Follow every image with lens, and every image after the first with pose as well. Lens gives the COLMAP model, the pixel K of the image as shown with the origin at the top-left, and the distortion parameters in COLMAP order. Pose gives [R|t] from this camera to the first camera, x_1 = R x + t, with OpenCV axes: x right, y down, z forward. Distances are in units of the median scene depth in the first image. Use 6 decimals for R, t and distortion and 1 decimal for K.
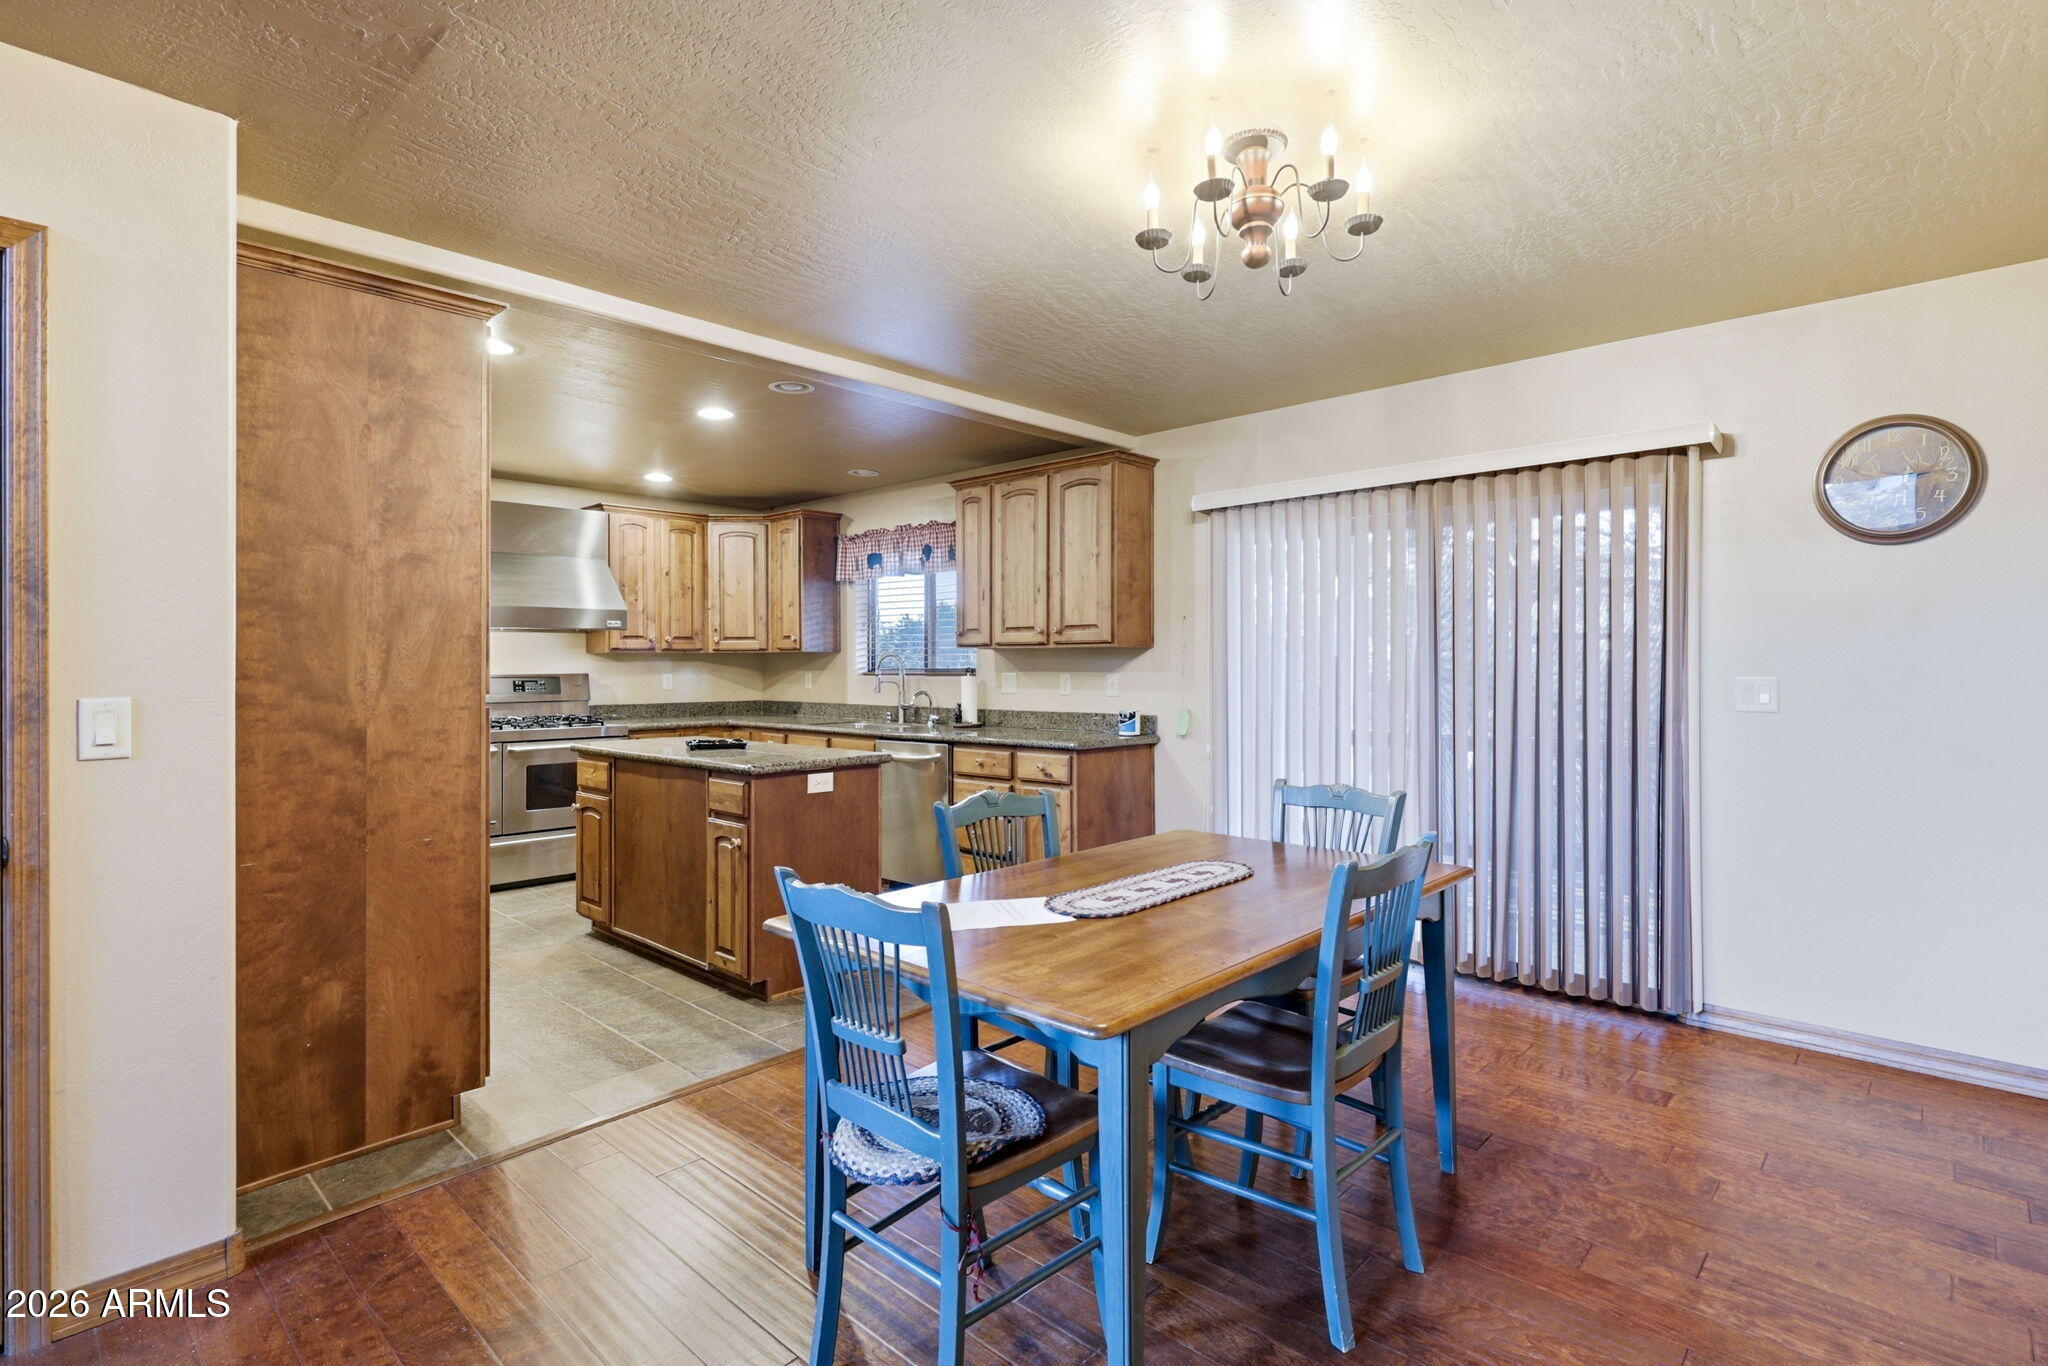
lens RADIAL K [[993.7, 0, 1027.5], [0, 993.7, 681.7], [0, 0, 1]] dist [-0.001042, 0.000083]
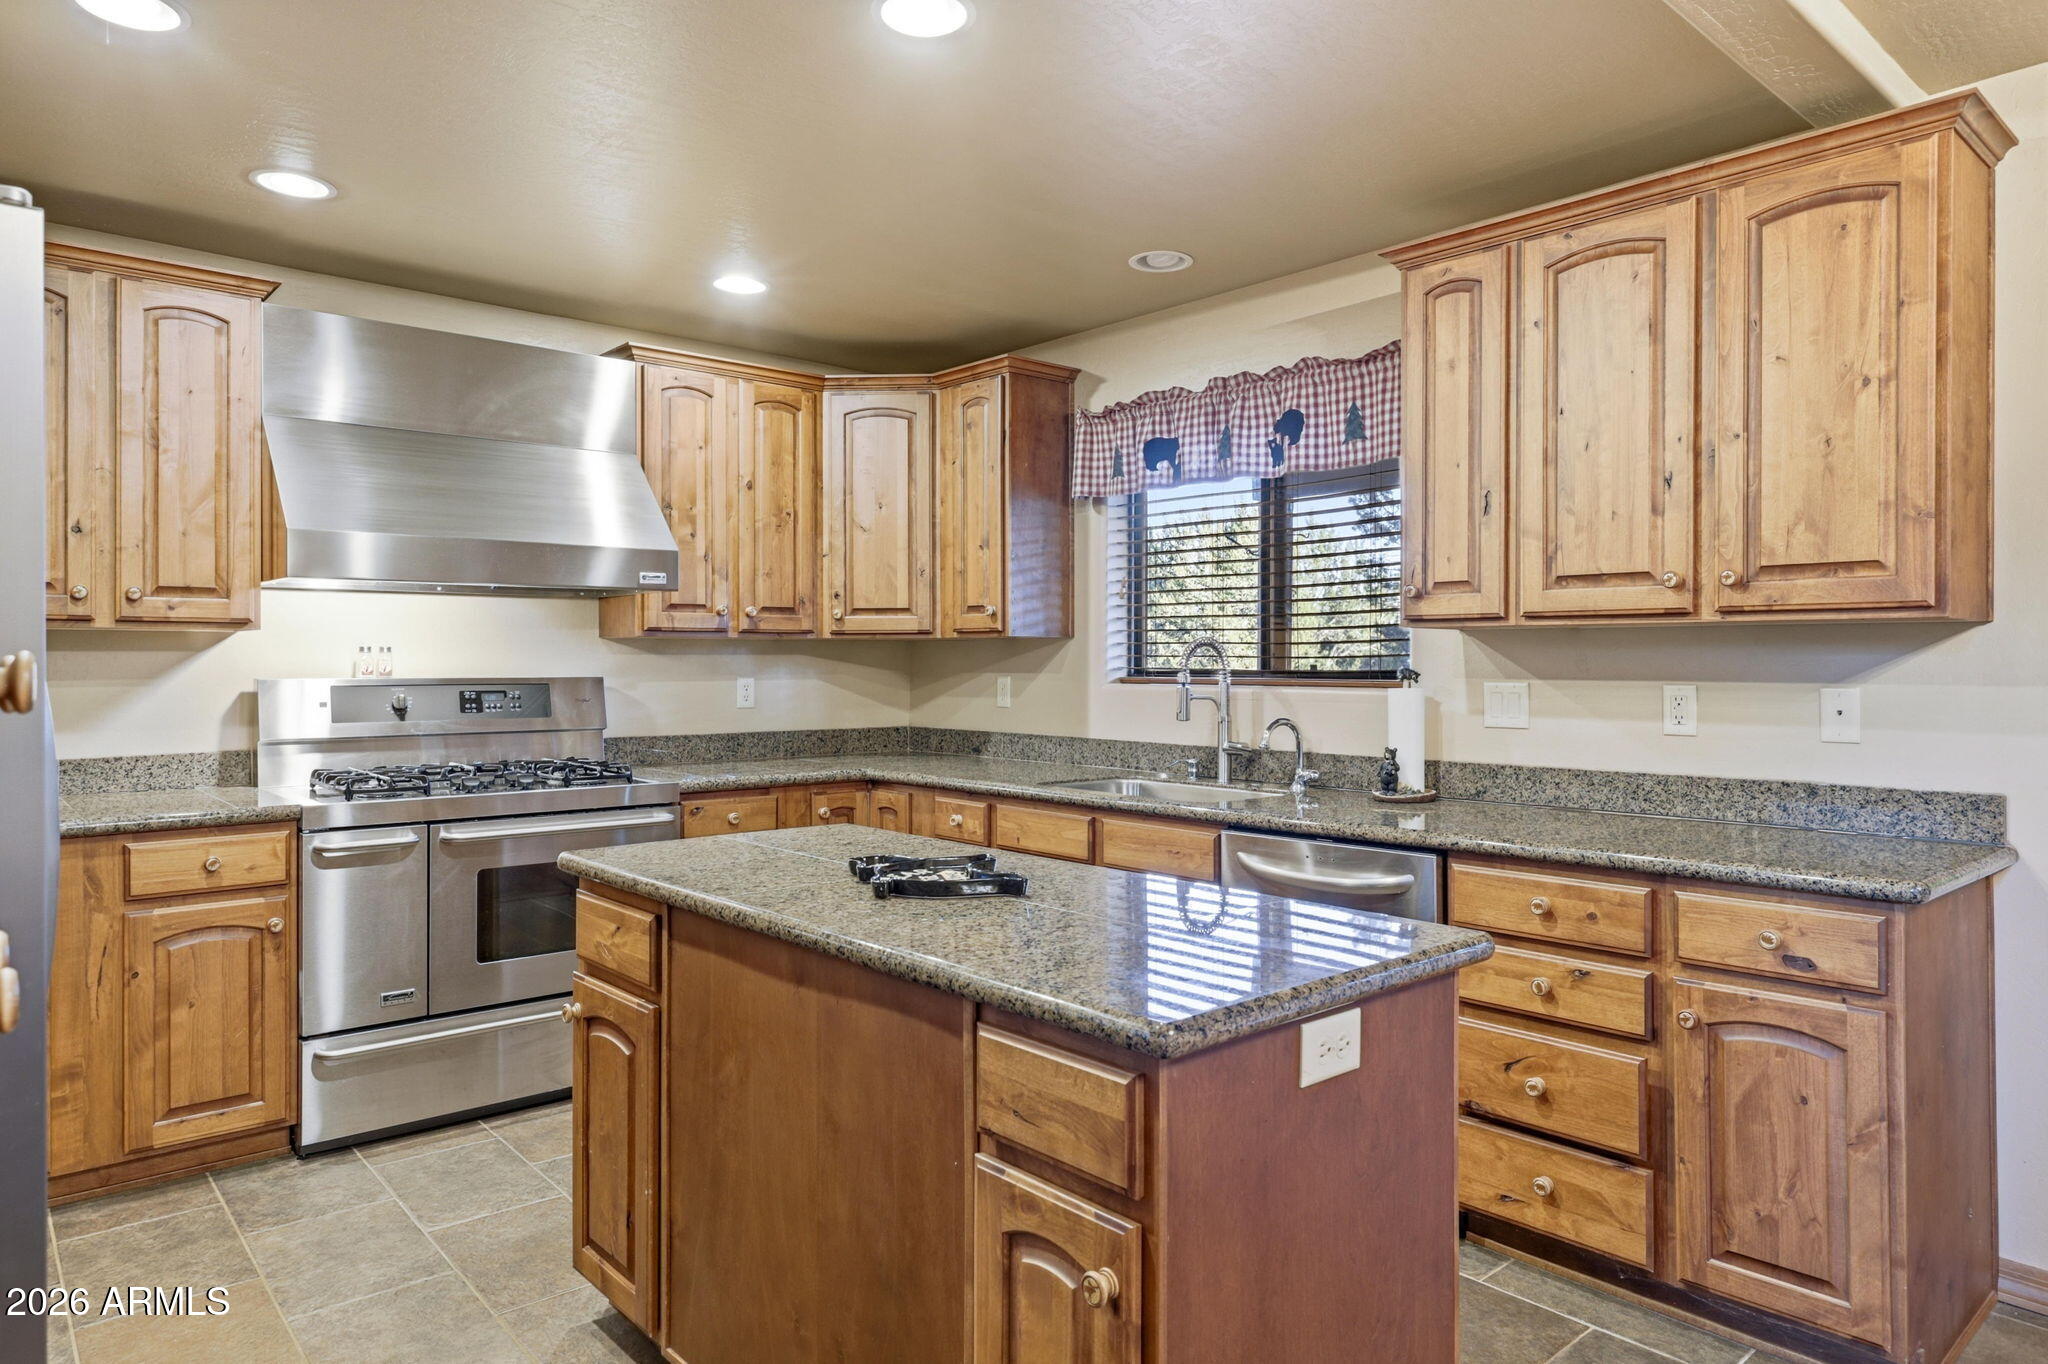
lens RADIAL K [[1262.4, 0, 1022.2], [0, 1262.4, 672.2], [0, 0, 1]] dist [0.001036, -0.000066]
pose [[0.995648, 0.004605, -0.093075, -0.169645], [-0.005401, 0.999951, -0.008301, -0.006711], [0.093032, 0.008768, 0.995625, 0.380439]]
